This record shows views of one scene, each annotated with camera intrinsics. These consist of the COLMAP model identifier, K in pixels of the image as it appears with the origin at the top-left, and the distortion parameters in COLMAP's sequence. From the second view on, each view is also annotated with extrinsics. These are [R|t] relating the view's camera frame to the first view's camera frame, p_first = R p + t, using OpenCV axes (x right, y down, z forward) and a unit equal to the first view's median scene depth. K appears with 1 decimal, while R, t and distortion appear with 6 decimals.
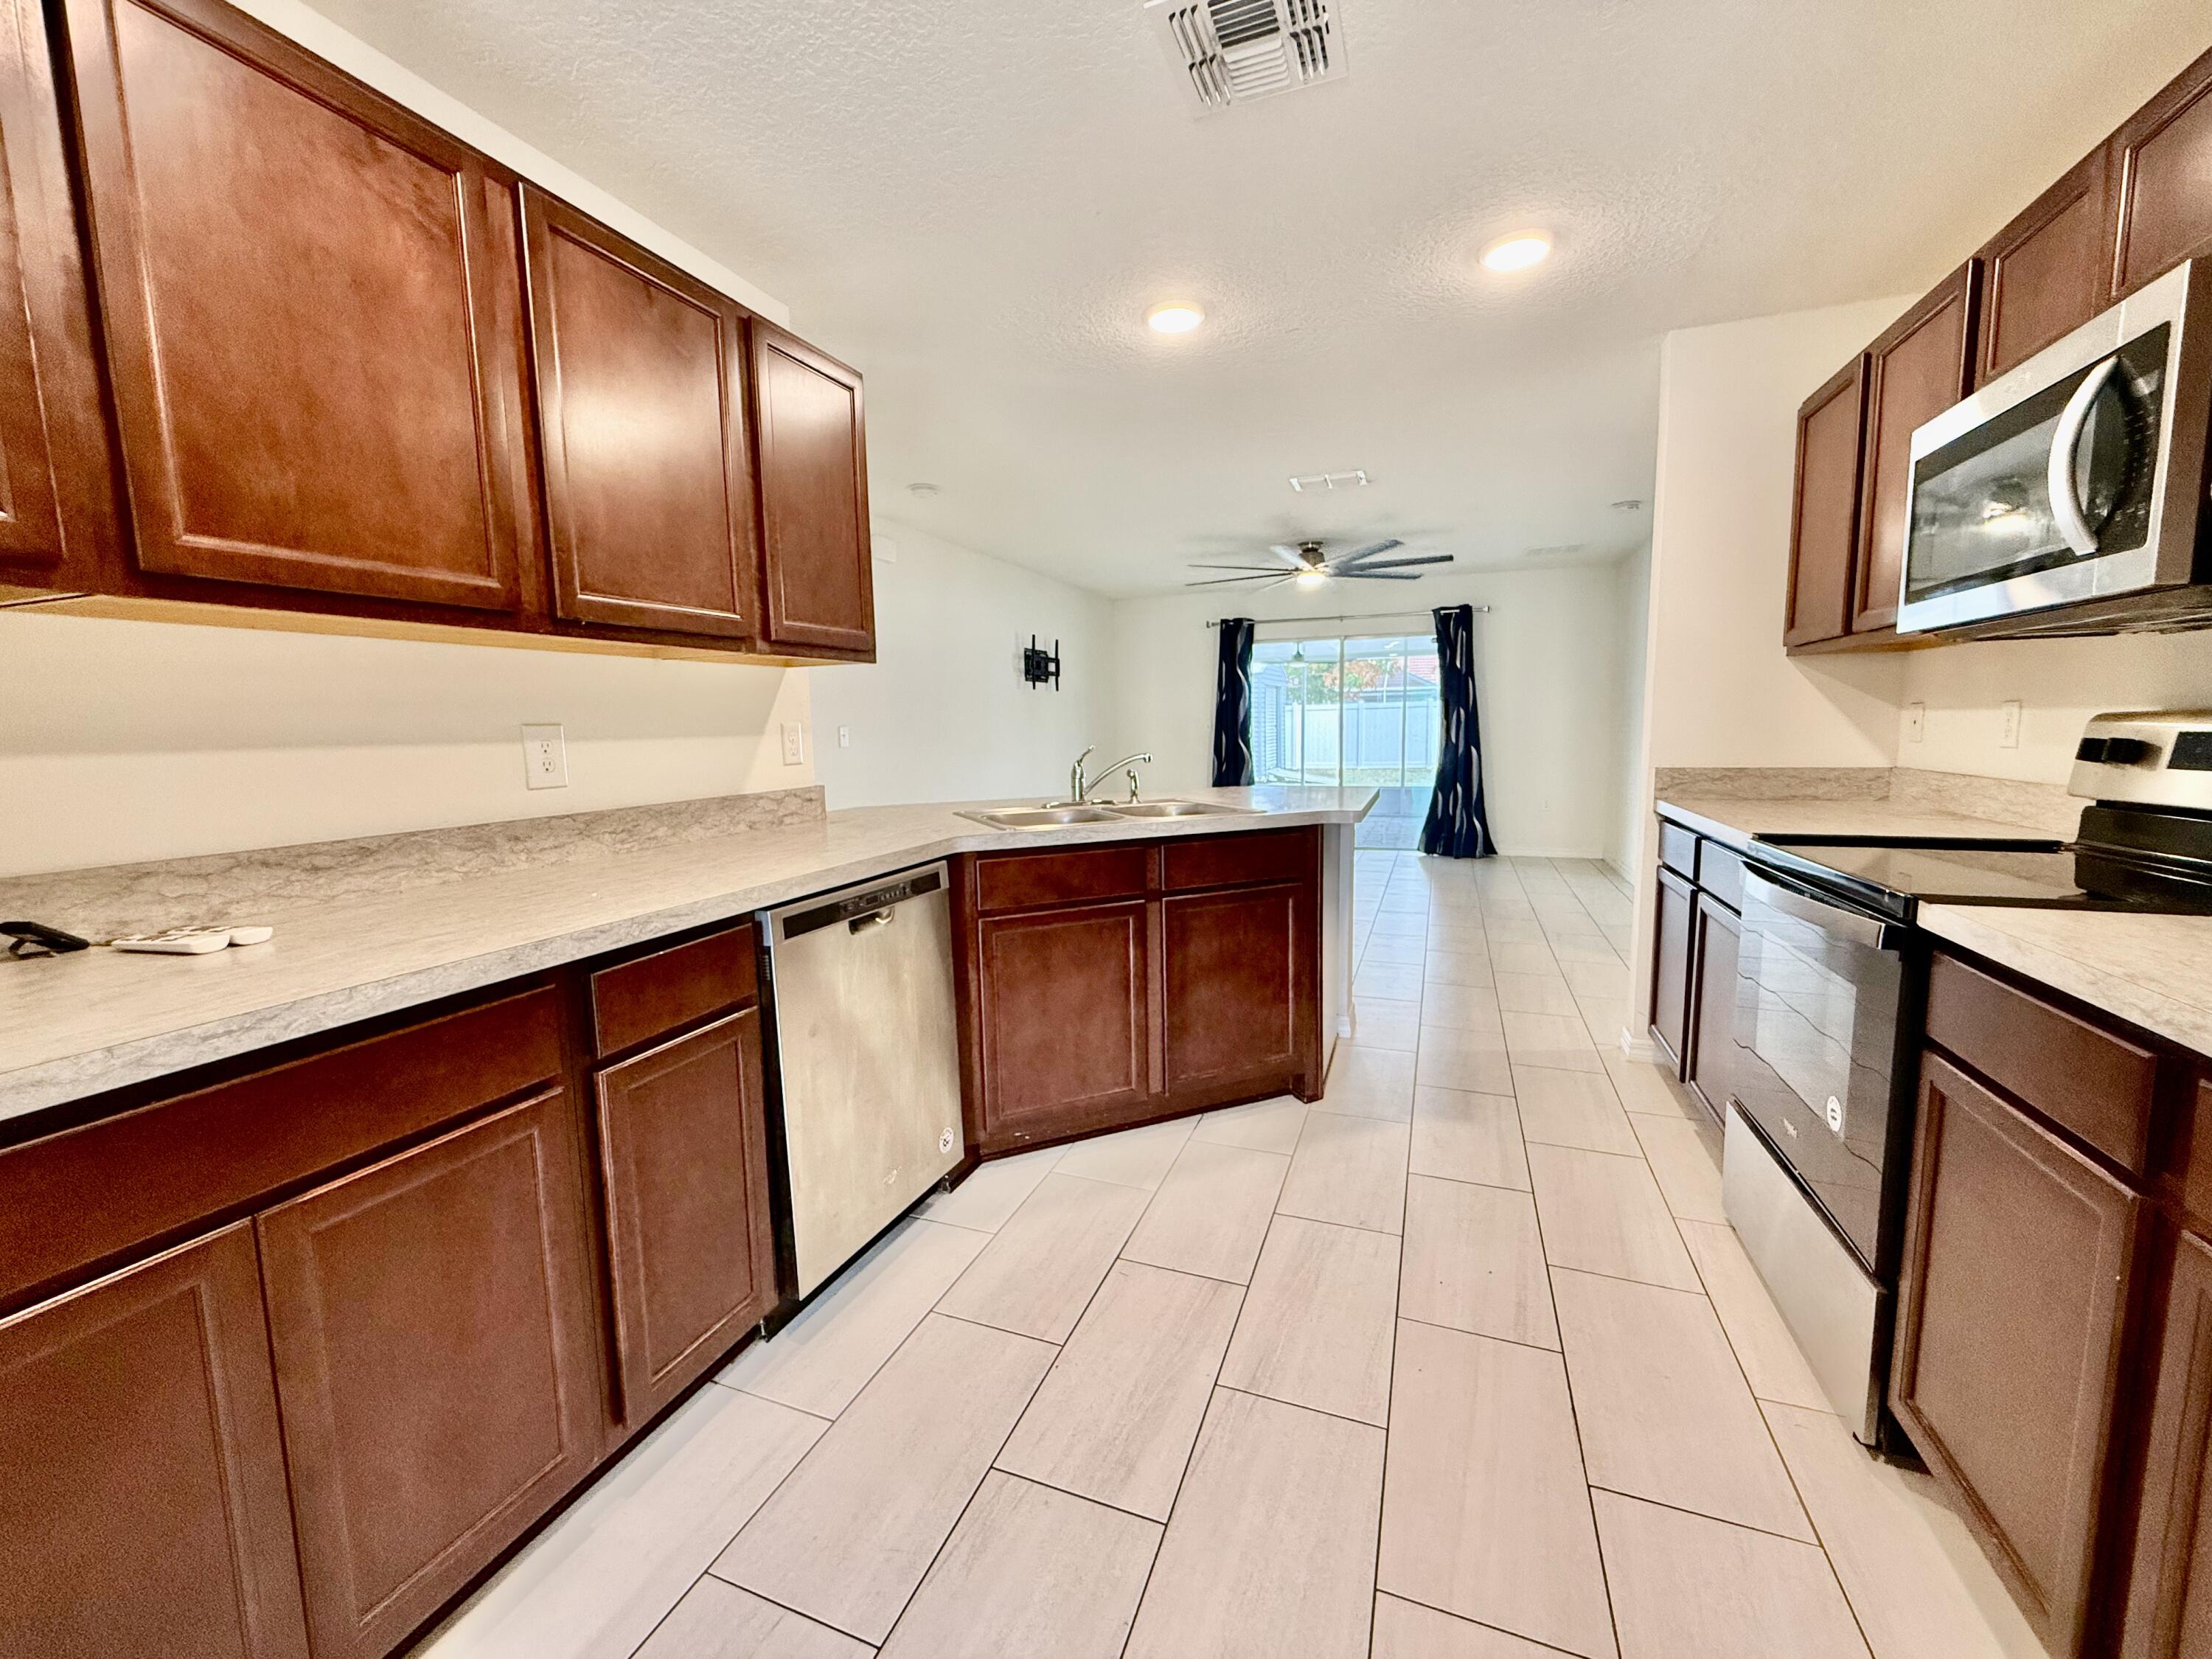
lens RADIAL K [[881.8, 0, 1095.6], [0, 881.8, 824.5], [0, 0, 1]] dist [0.000690, 0.000630]
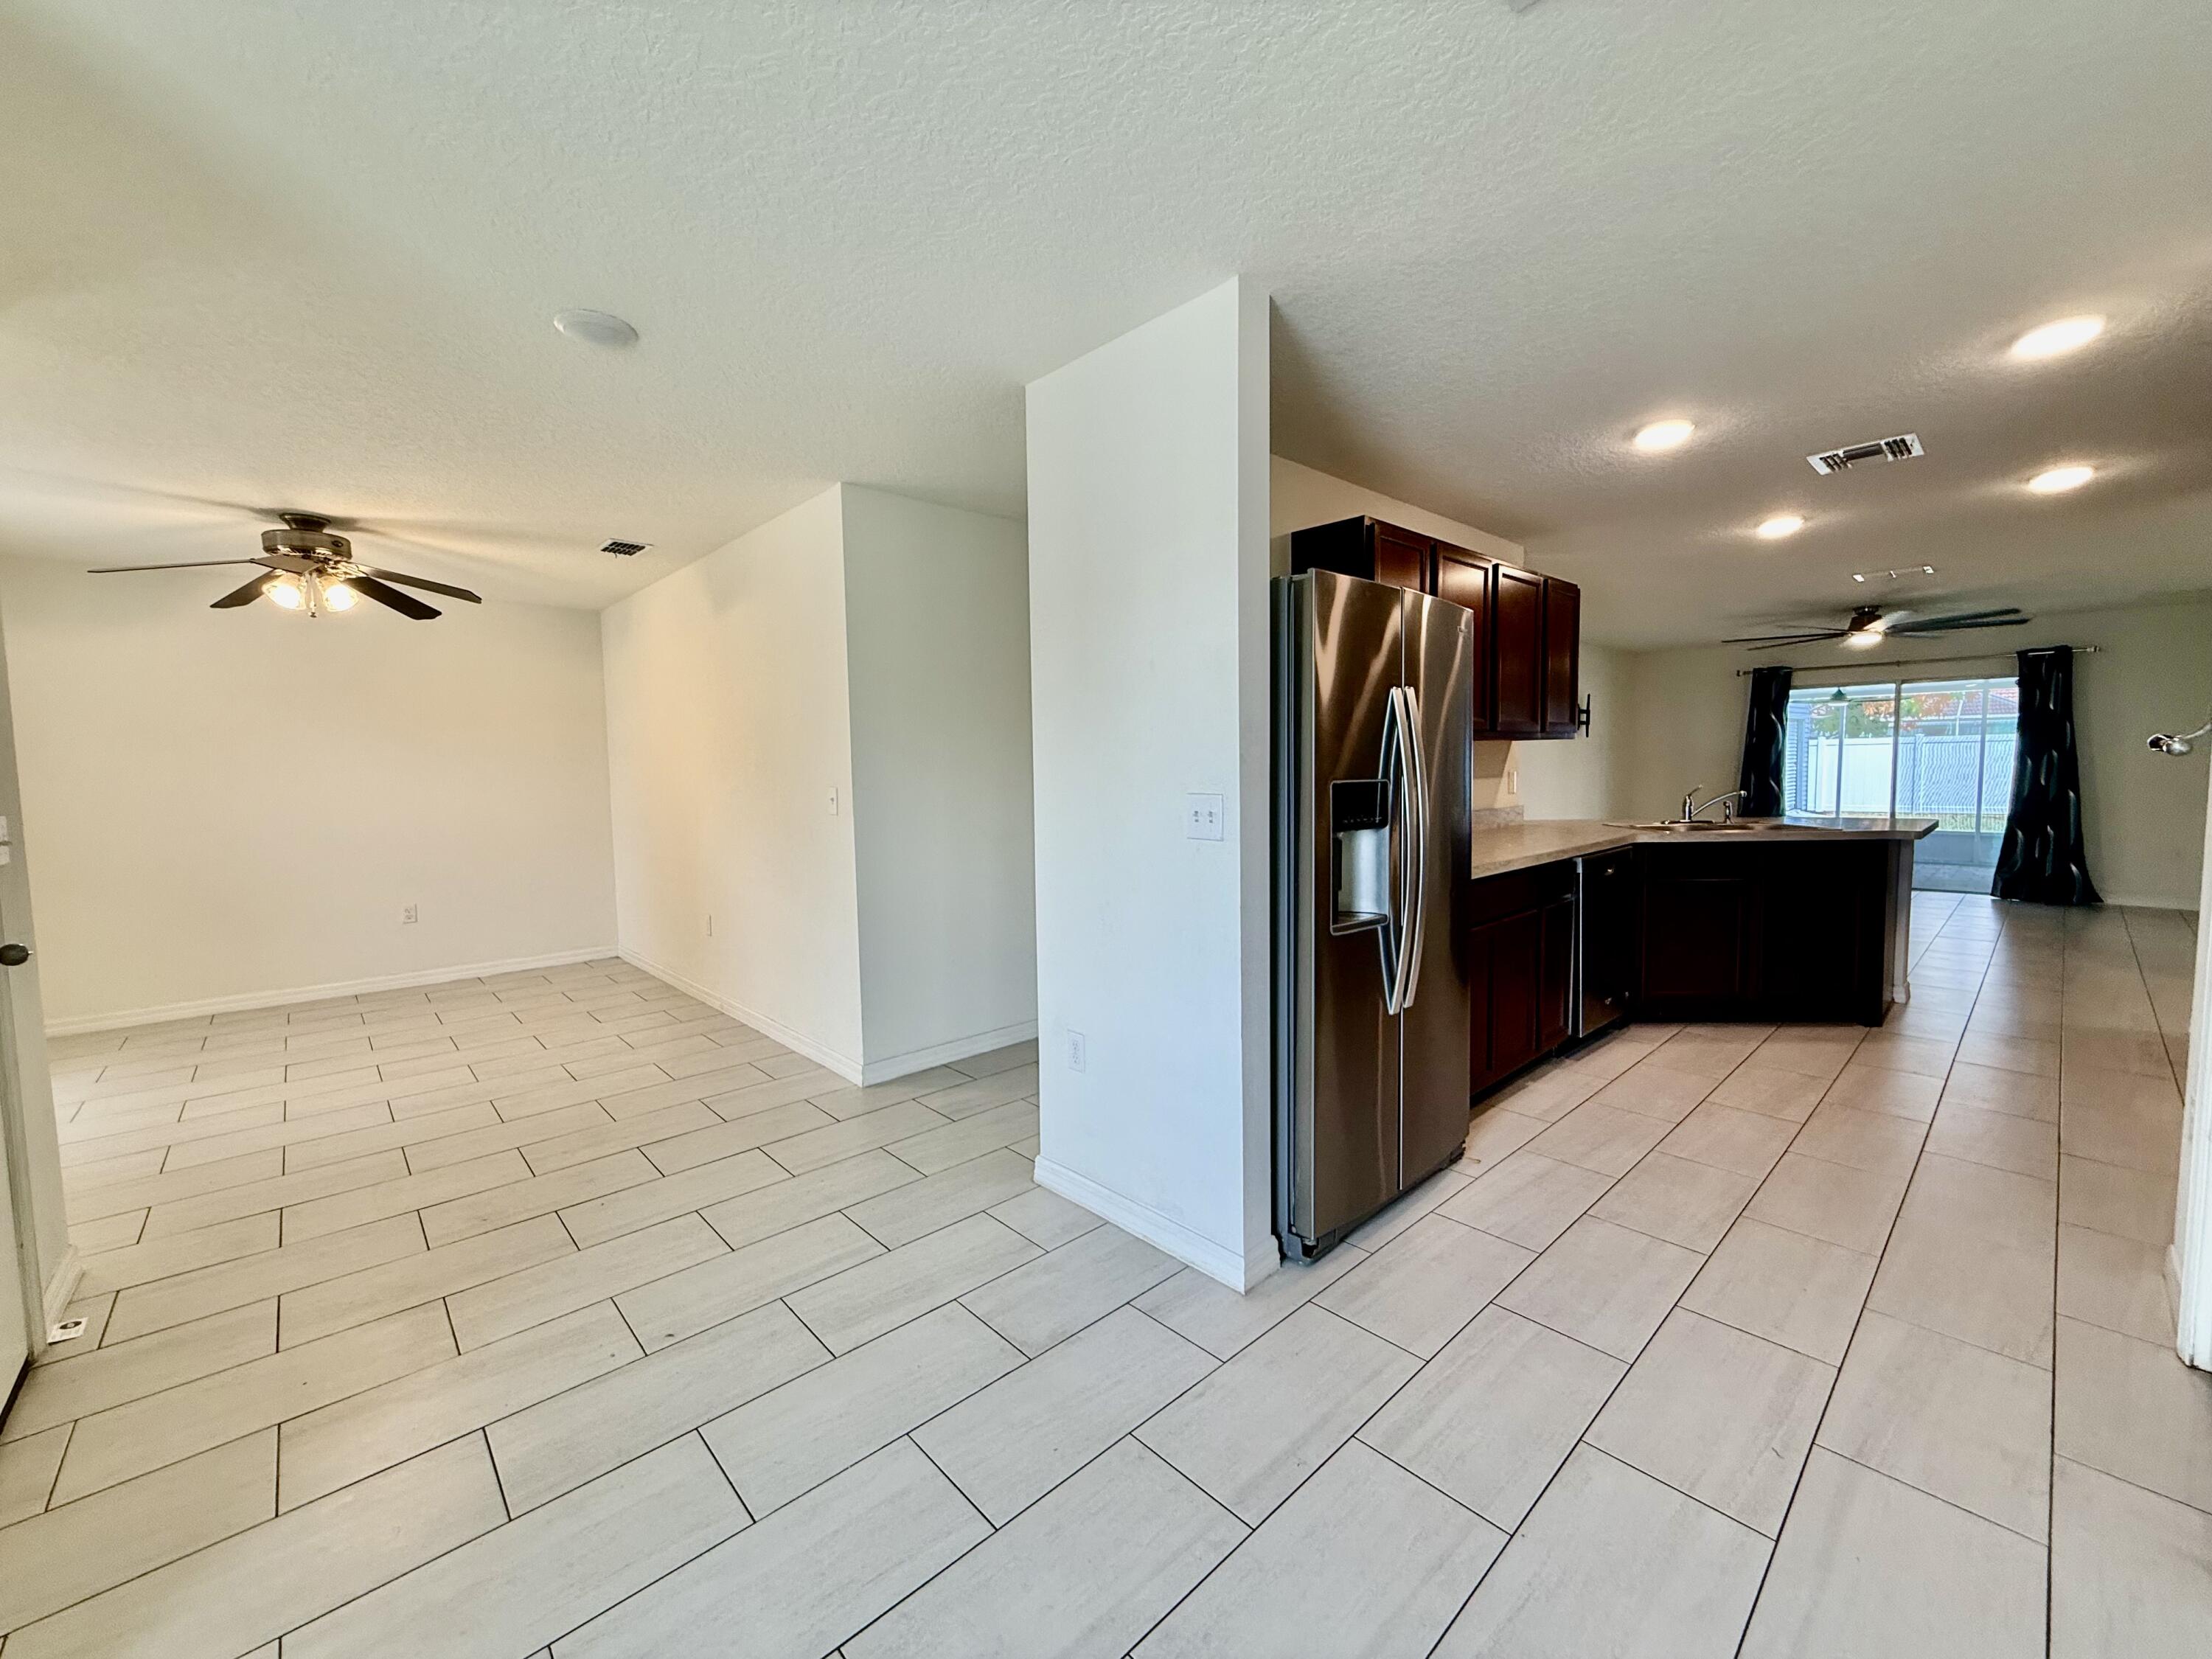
lens RADIAL K [[881.8, 0, 1105.9], [0, 881.8, 824.9], [0, 0, 1]] dist [0.000690, 0.000630]
pose [[0.899618, 0.035877, -0.435201, -0.236626], [-0.051651, 0.998365, -0.024468, 0.065205], [0.433611, 0.044491, 0.900001, -0.769547]]
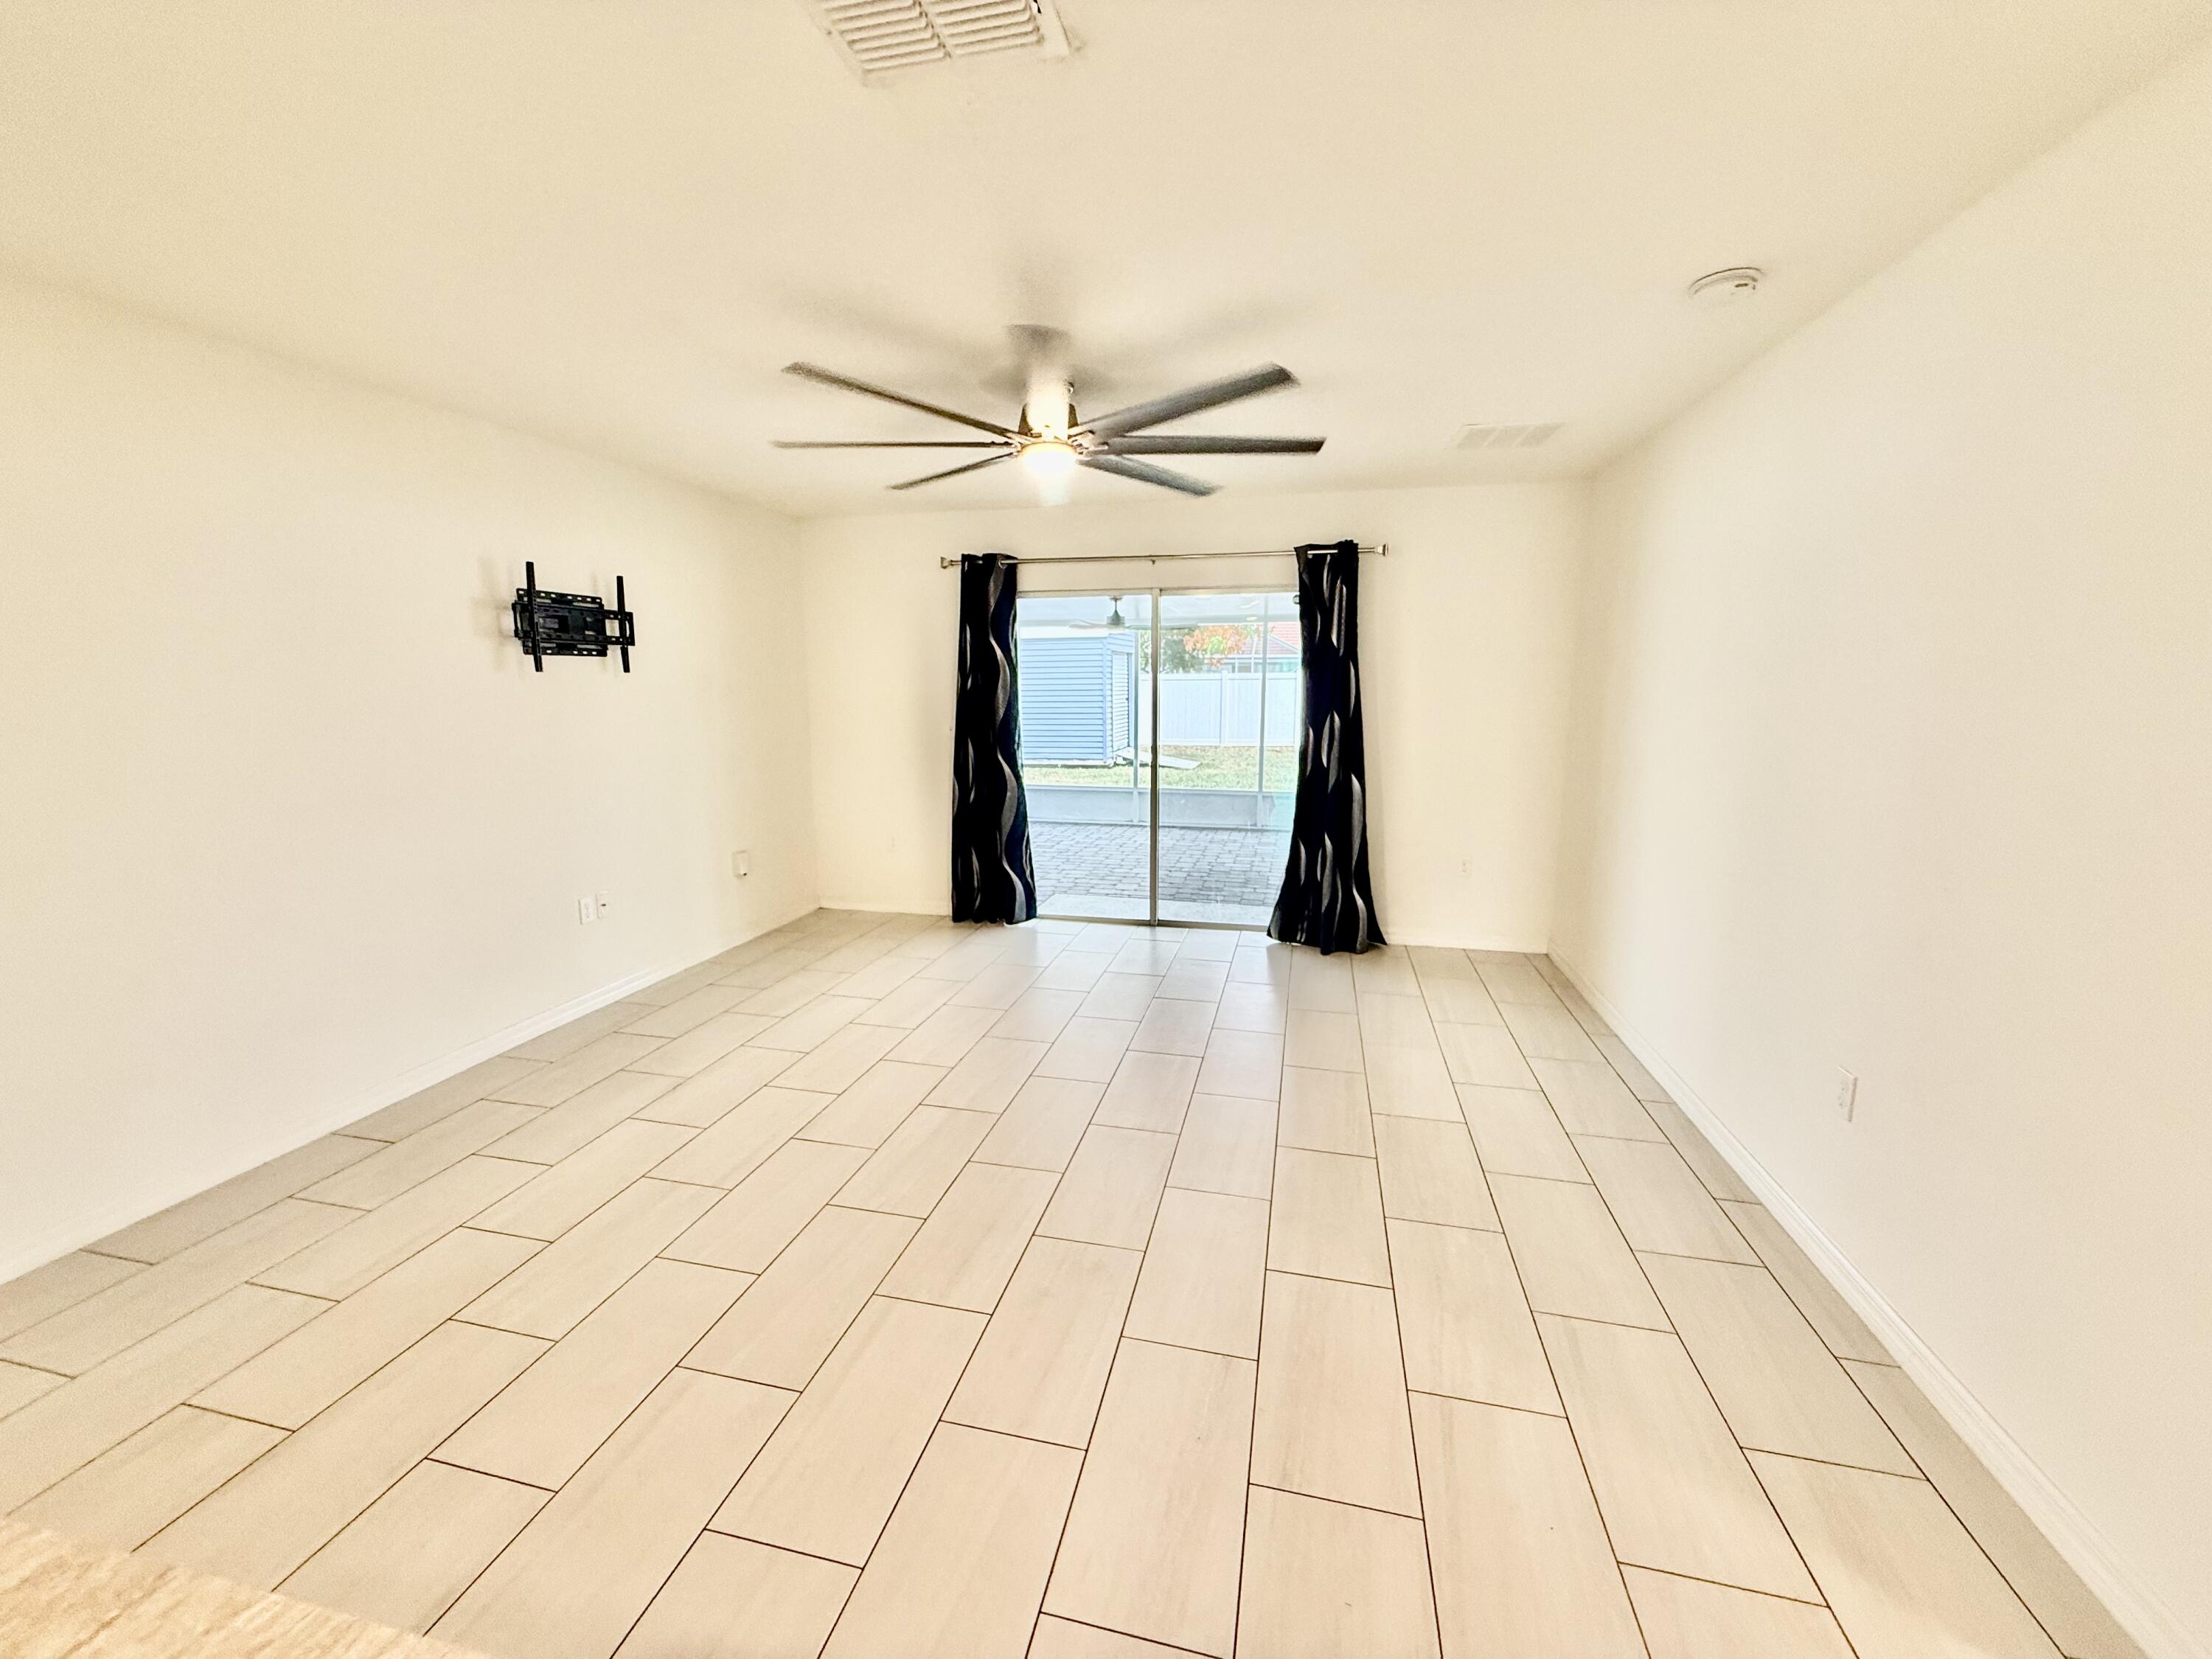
lens RADIAL K [[881.8, 0, 1094.1], [0, 881.8, 832.0], [0, 0, 1]] dist [0.000690, 0.000630]
pose [[0.990871, -0.003622, 0.134765, 0.374736], [-0.003727, 0.998521, 0.054247, -0.187651], [-0.134762, -0.054254, 0.989392, 0.939604]]
